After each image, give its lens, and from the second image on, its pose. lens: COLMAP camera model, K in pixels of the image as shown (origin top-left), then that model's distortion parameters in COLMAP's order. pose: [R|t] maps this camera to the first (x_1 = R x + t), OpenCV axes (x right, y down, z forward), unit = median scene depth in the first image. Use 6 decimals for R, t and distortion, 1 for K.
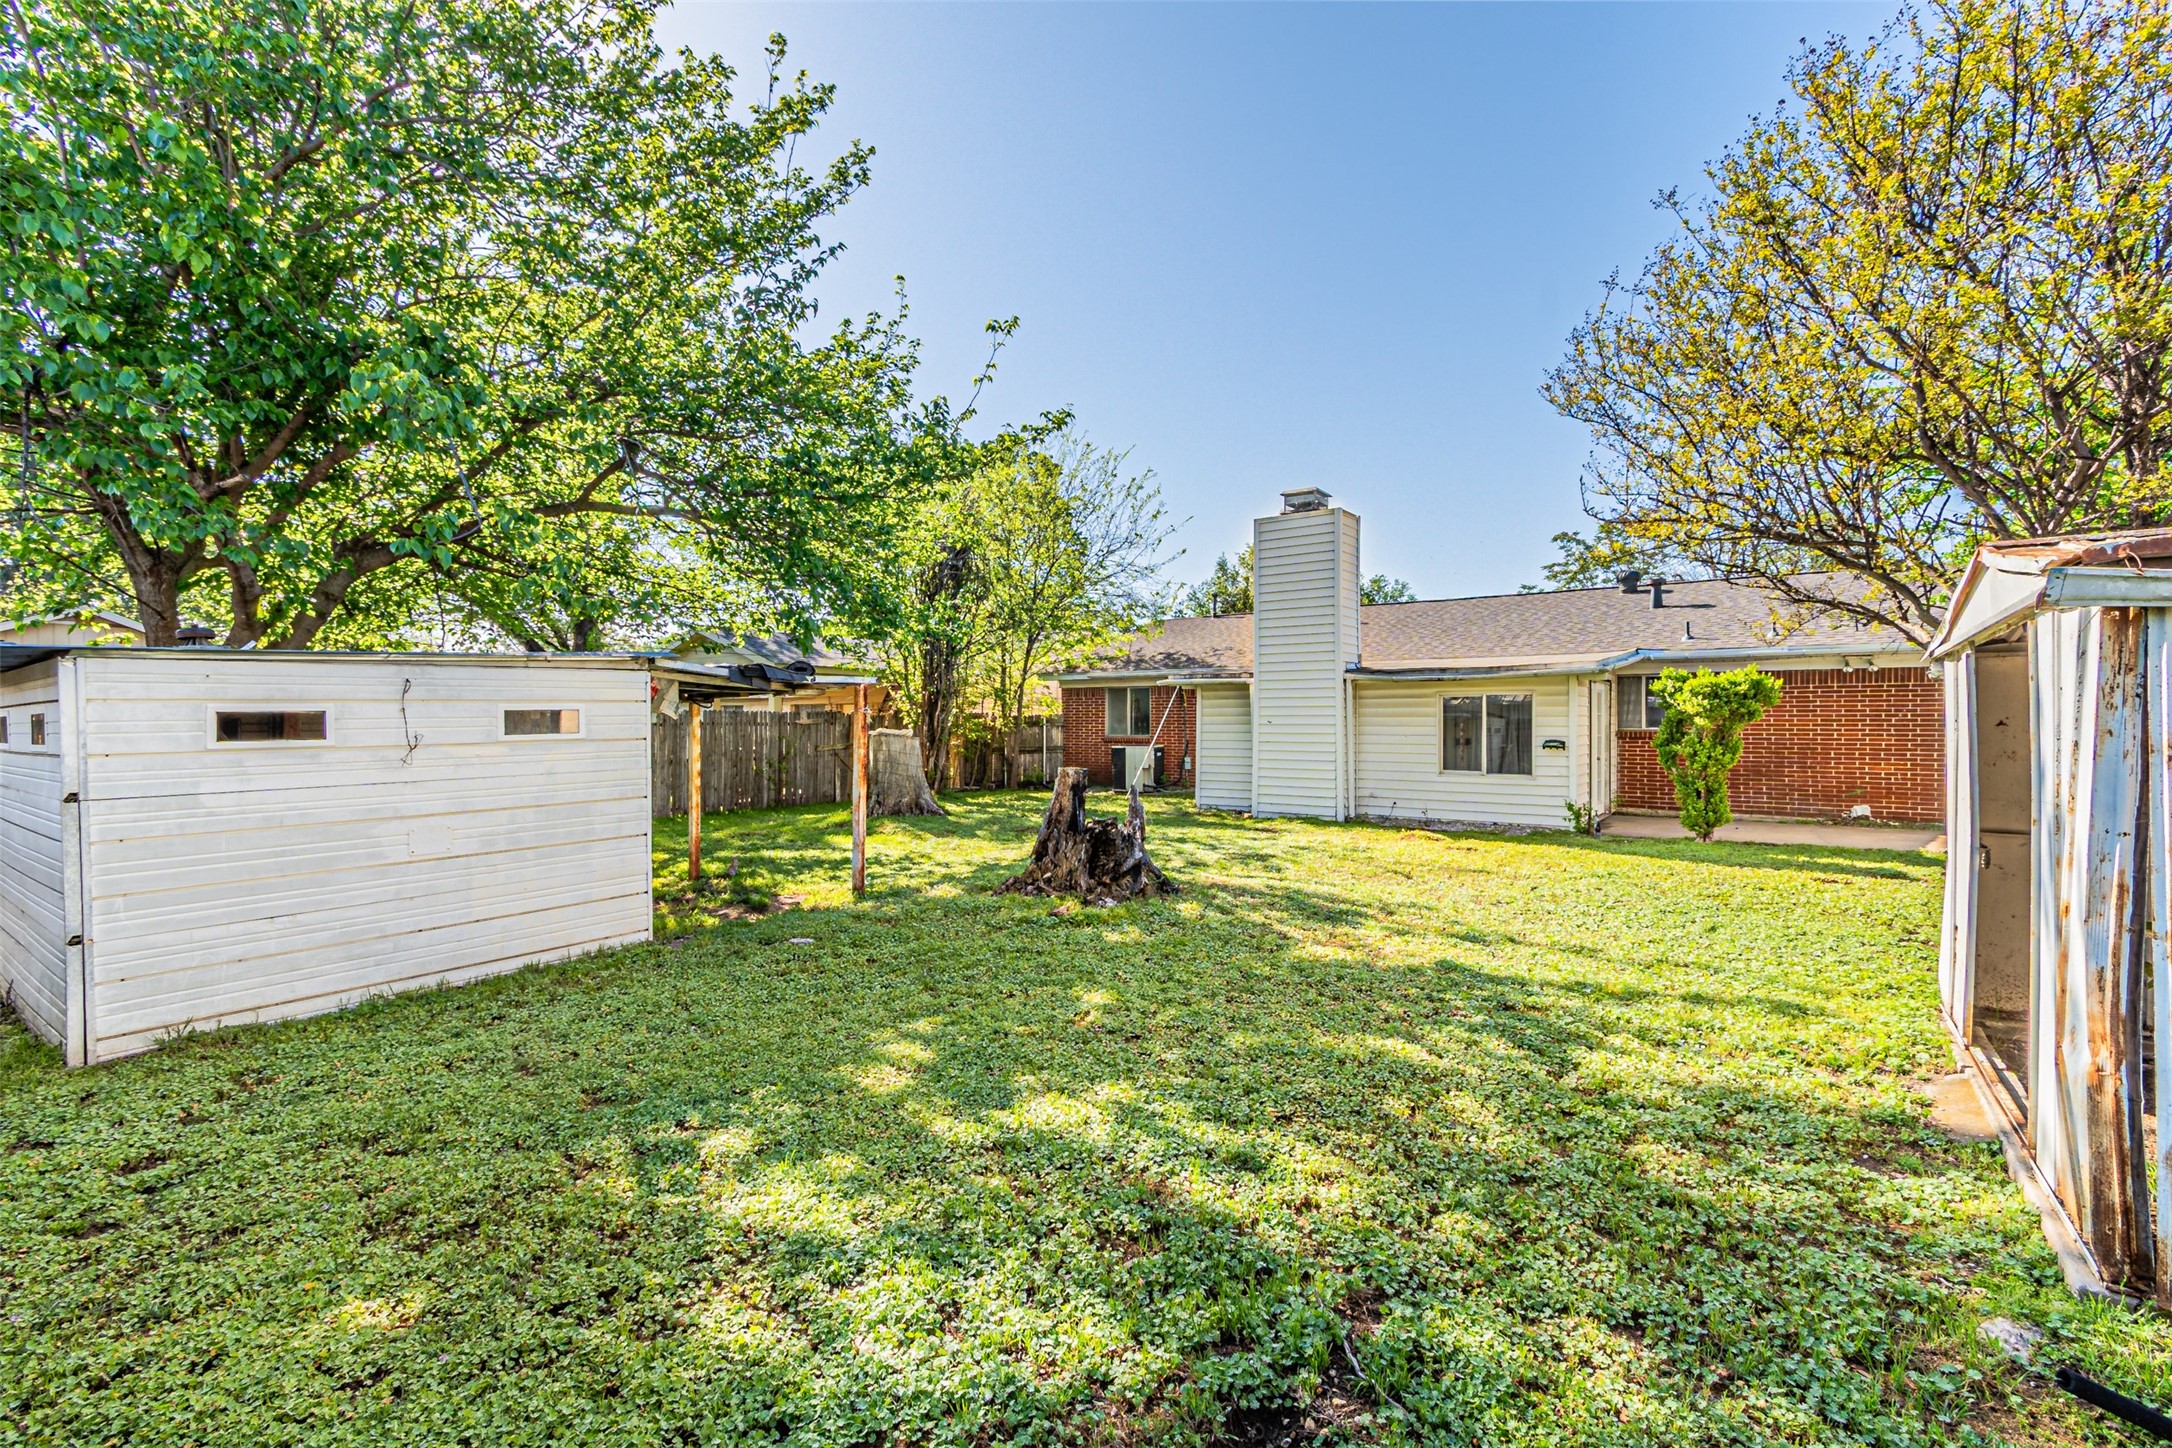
lens RADIAL K [[943.4, 0, 1095.5], [0, 943.4, 726.0], [0, 0, 1]] dist [0.006264, -0.001201]
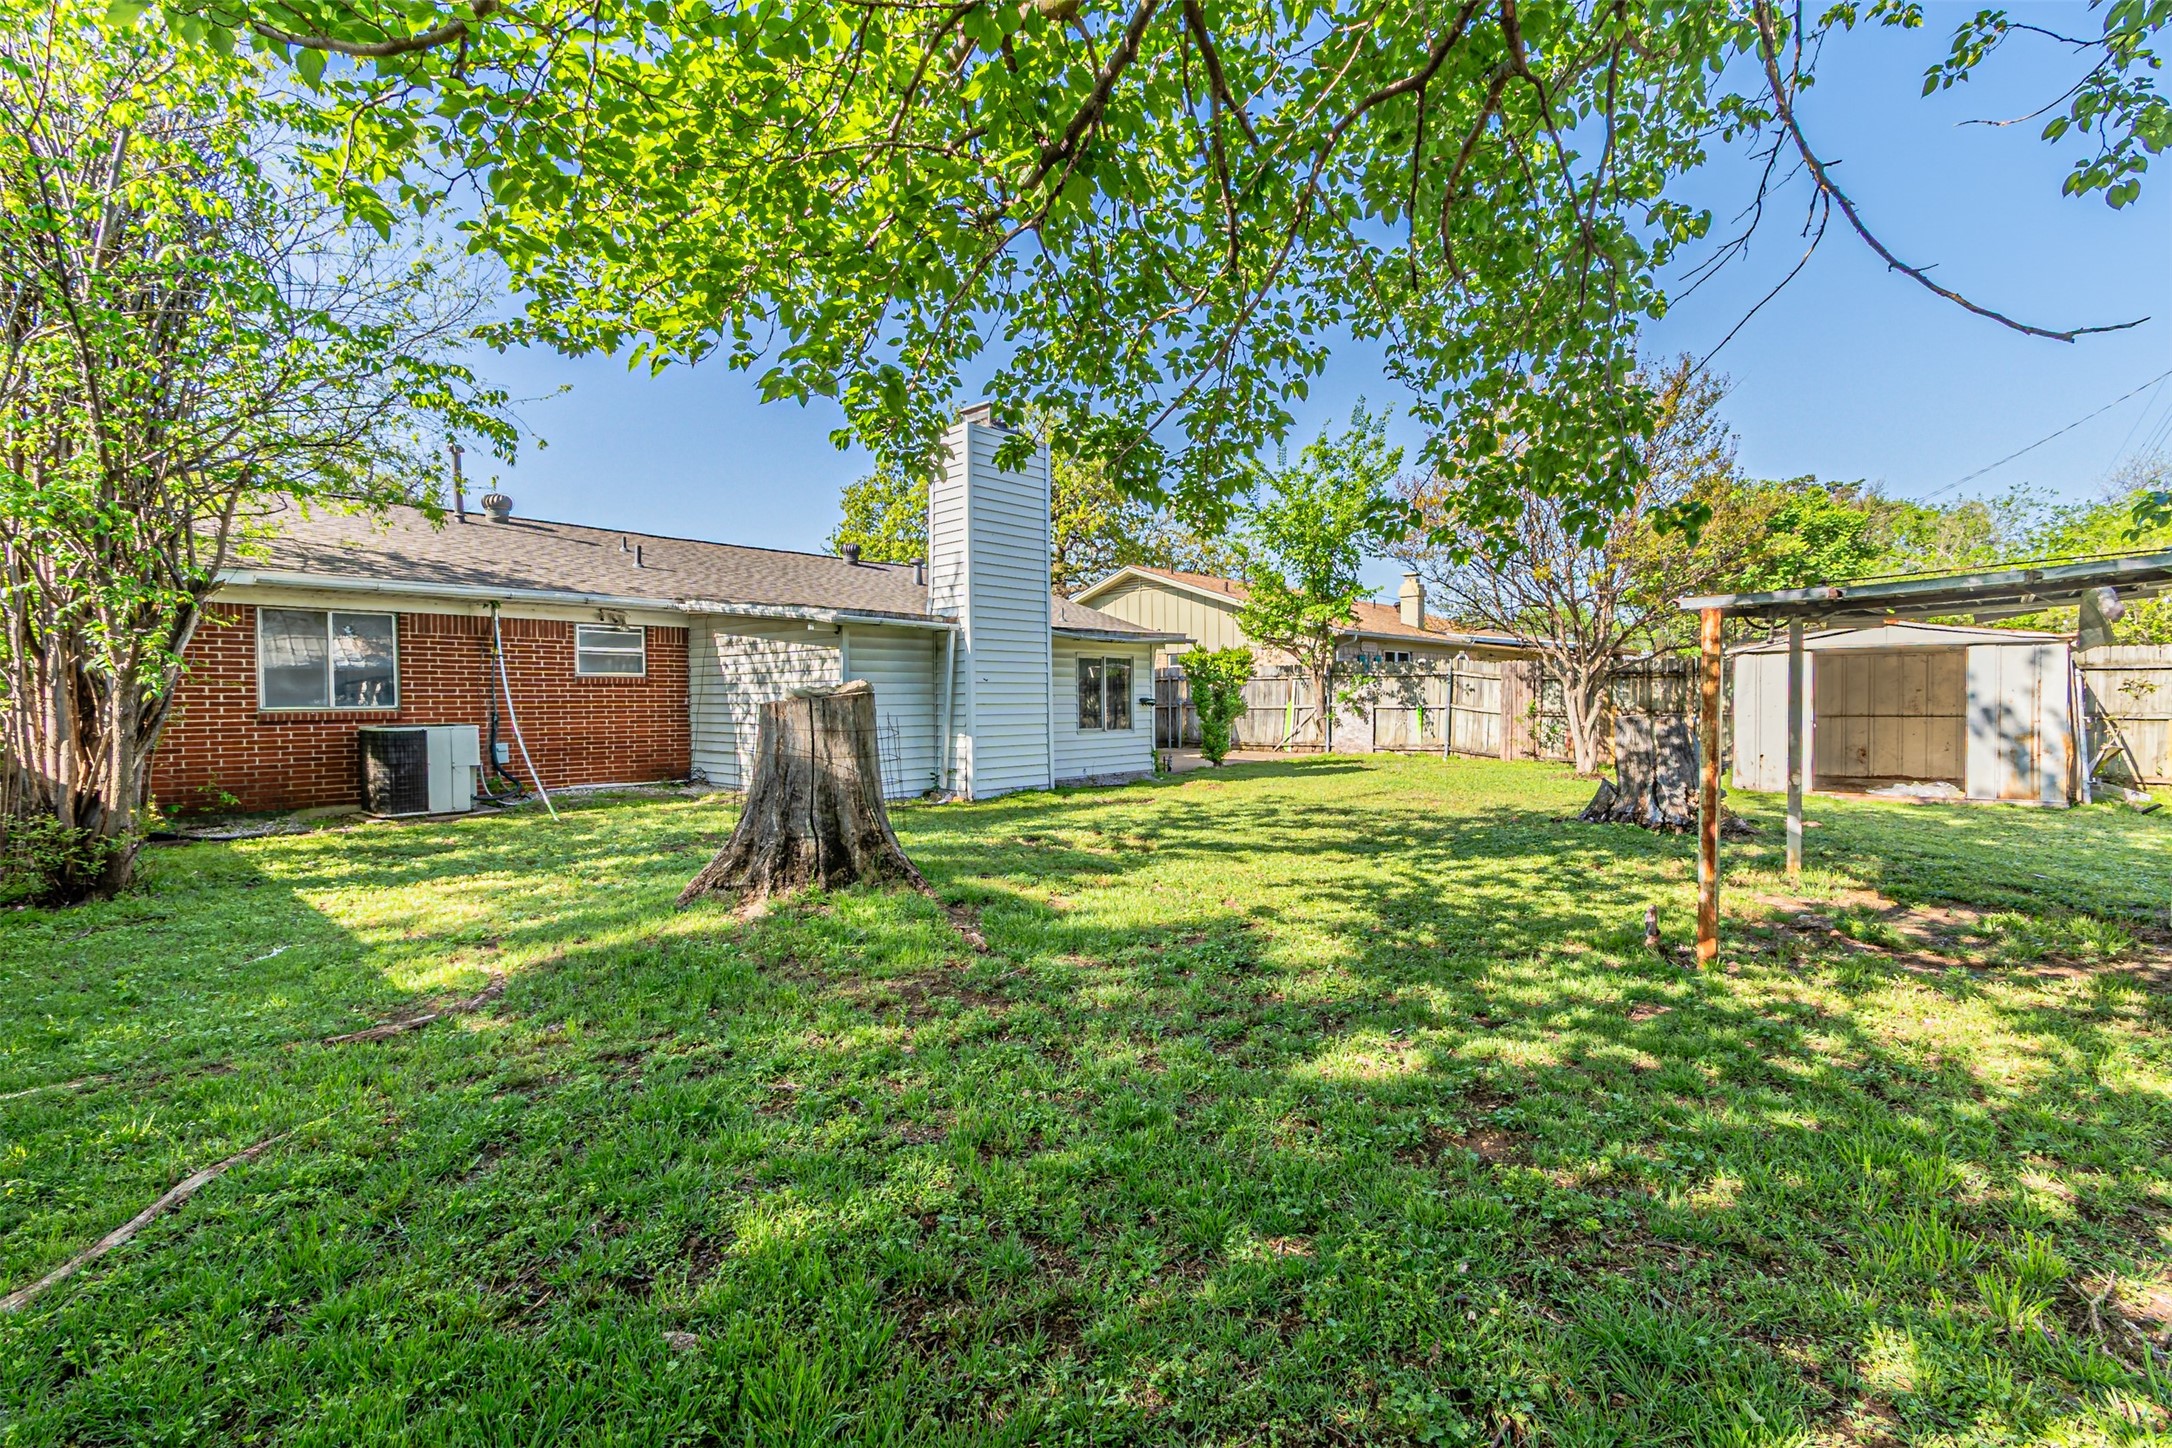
lens RADIAL K [[943.4, 0, 1094.1], [0, 943.4, 719.1], [0, 0, 1]] dist [0.006264, -0.001201]
pose [[0.100557, -0.023819, 0.994646, -0.610165], [0.008707, 0.999696, 0.023060, 0.011486], [-0.994893, 0.006341, 0.100733, 0.816247]]
